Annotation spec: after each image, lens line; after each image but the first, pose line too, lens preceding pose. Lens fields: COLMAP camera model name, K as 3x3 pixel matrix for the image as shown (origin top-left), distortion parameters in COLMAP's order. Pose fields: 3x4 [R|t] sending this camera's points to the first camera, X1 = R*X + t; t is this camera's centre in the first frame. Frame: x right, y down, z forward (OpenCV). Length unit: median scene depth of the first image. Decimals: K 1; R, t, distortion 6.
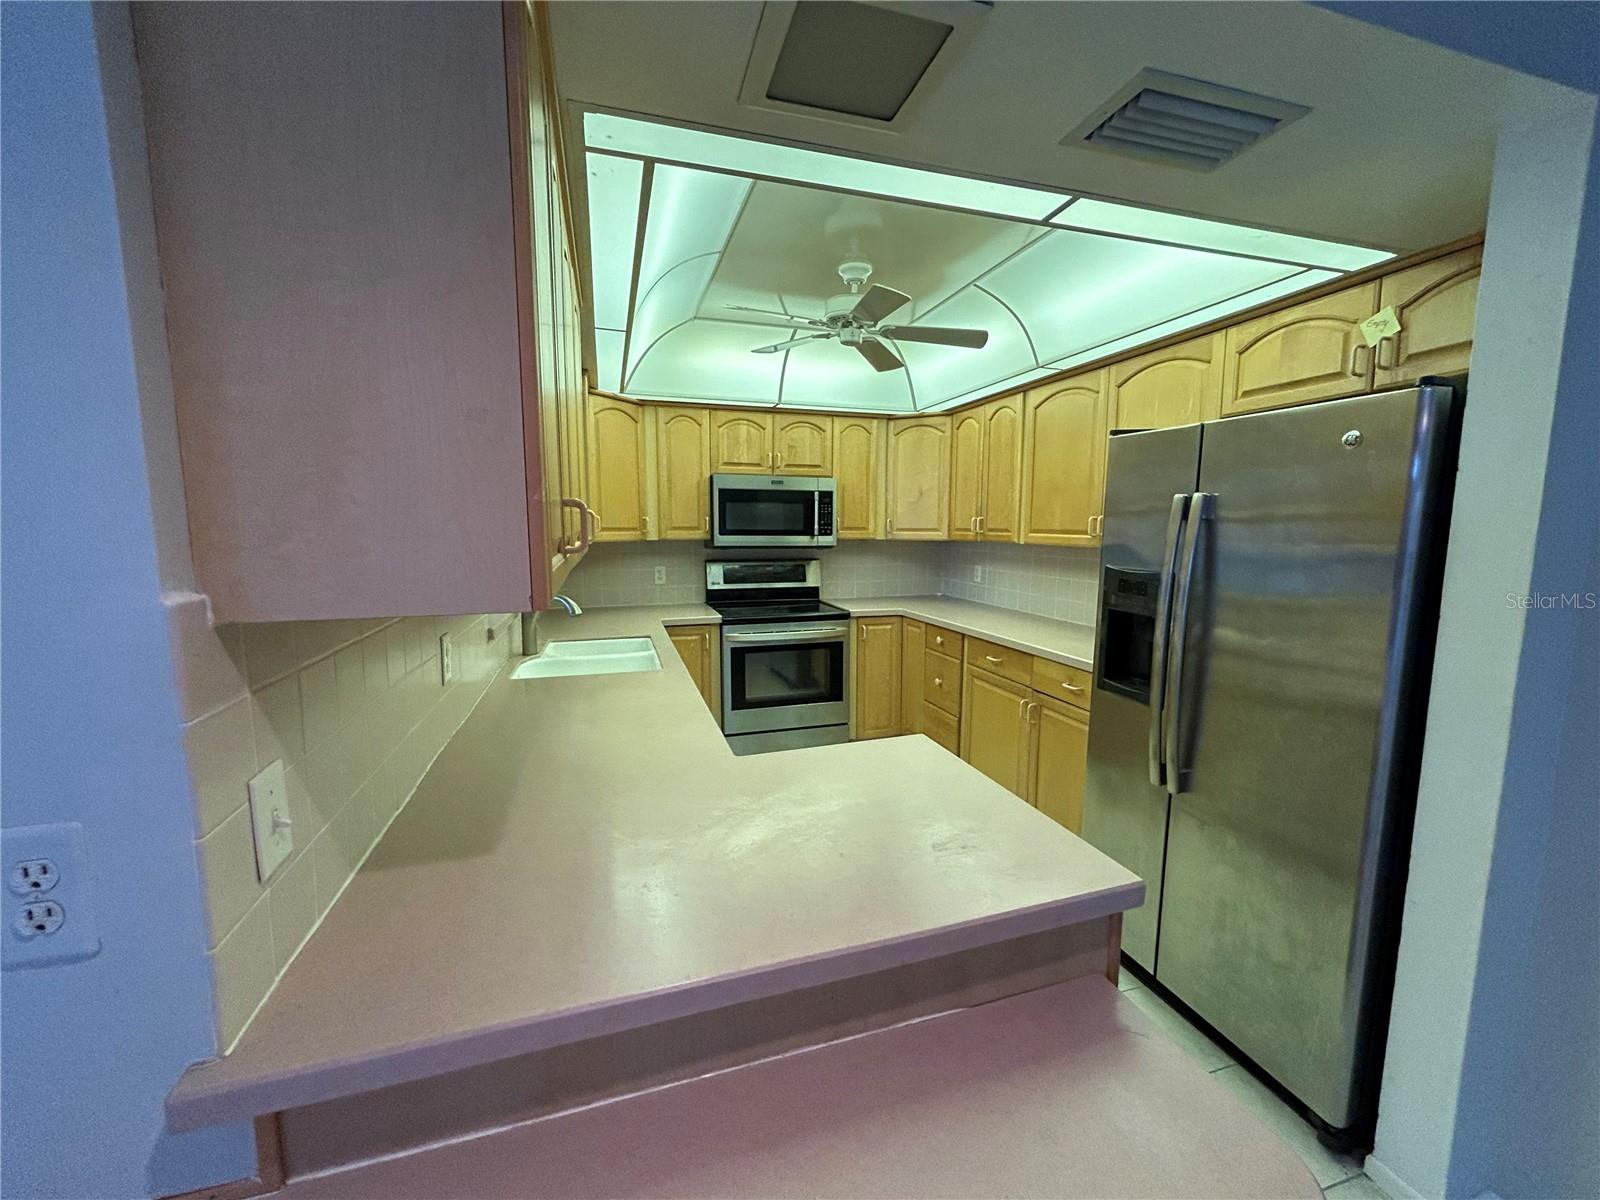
lens RADIAL K [[644.8, 0, 799.8], [0, 644.8, 601.3], [0, 0, 1]] dist [-0.000791, 0.000406]
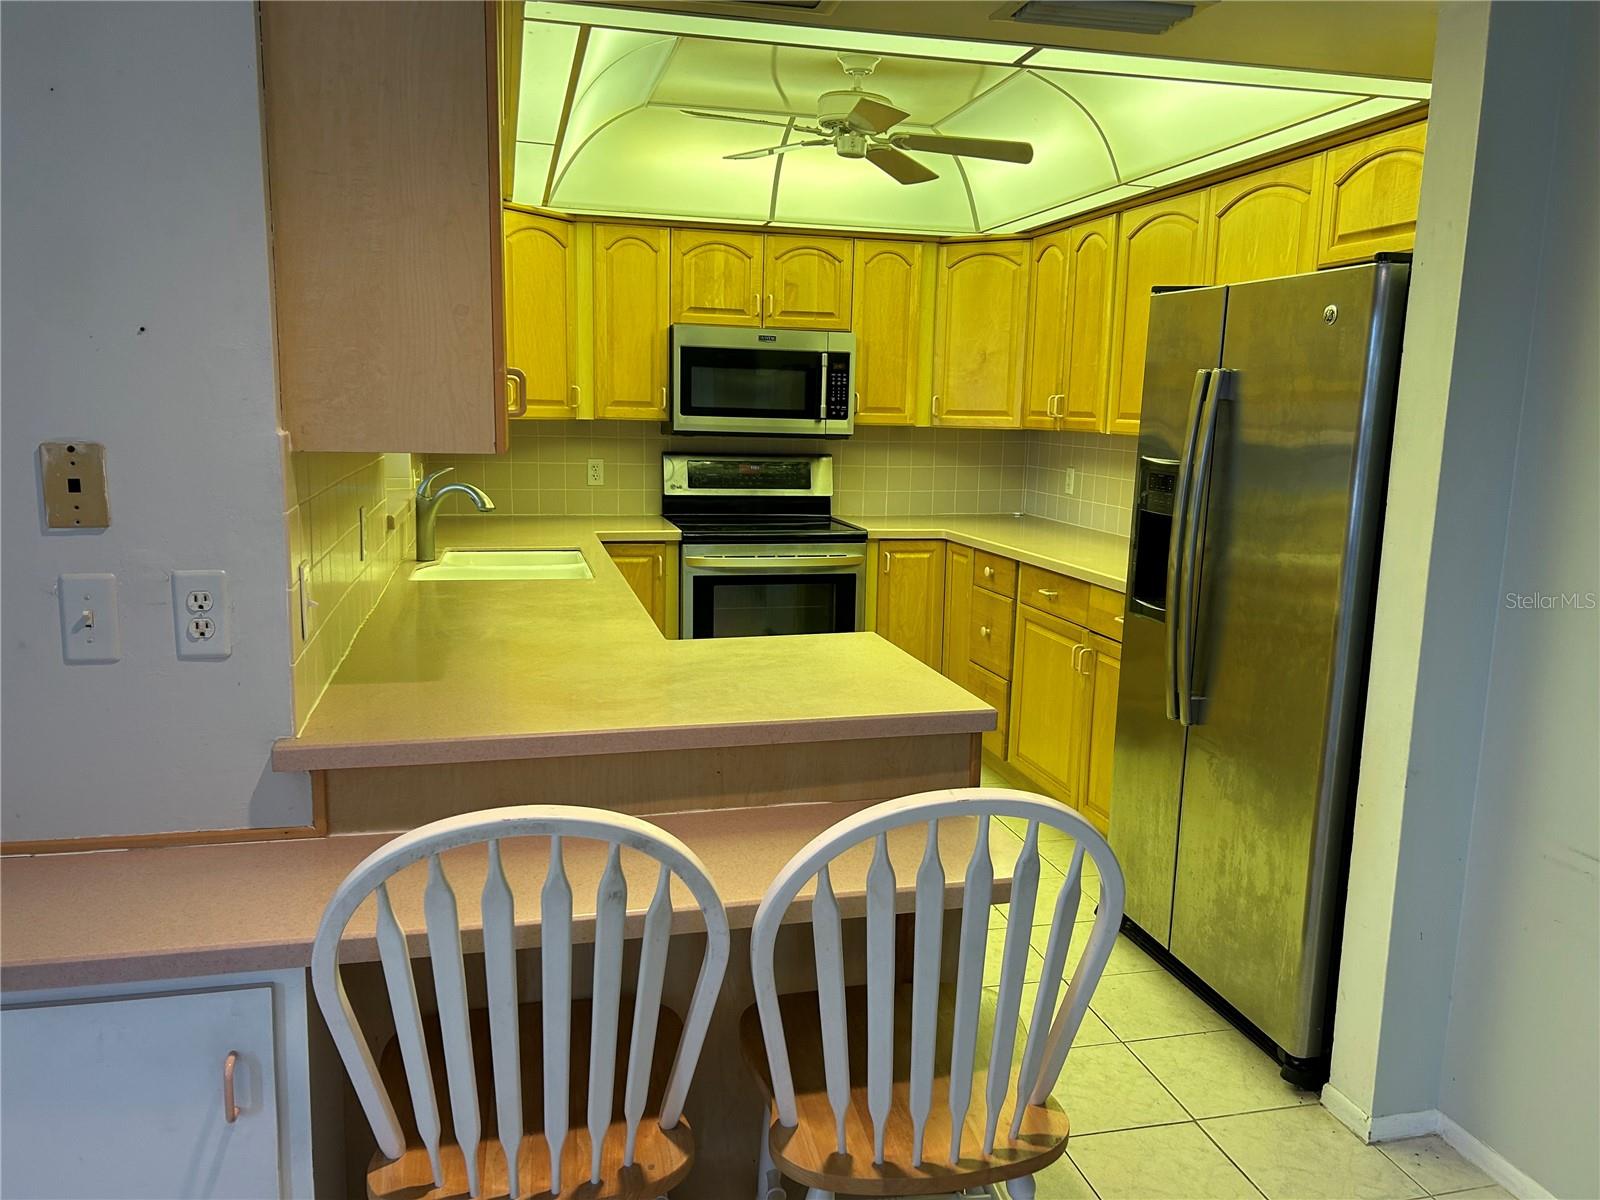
lens RADIAL K [[1208.0, 0, 792.0], [0, 1208.0, 614.4], [0, 0, 1]] dist [0.044984, -0.029081]
pose [[0.998143, 0.029121, -0.053495, 0.103677], [-0.026249, 0.998215, 0.053644, 0.057731], [0.054962, -0.052140, 0.997126, -0.444215]]
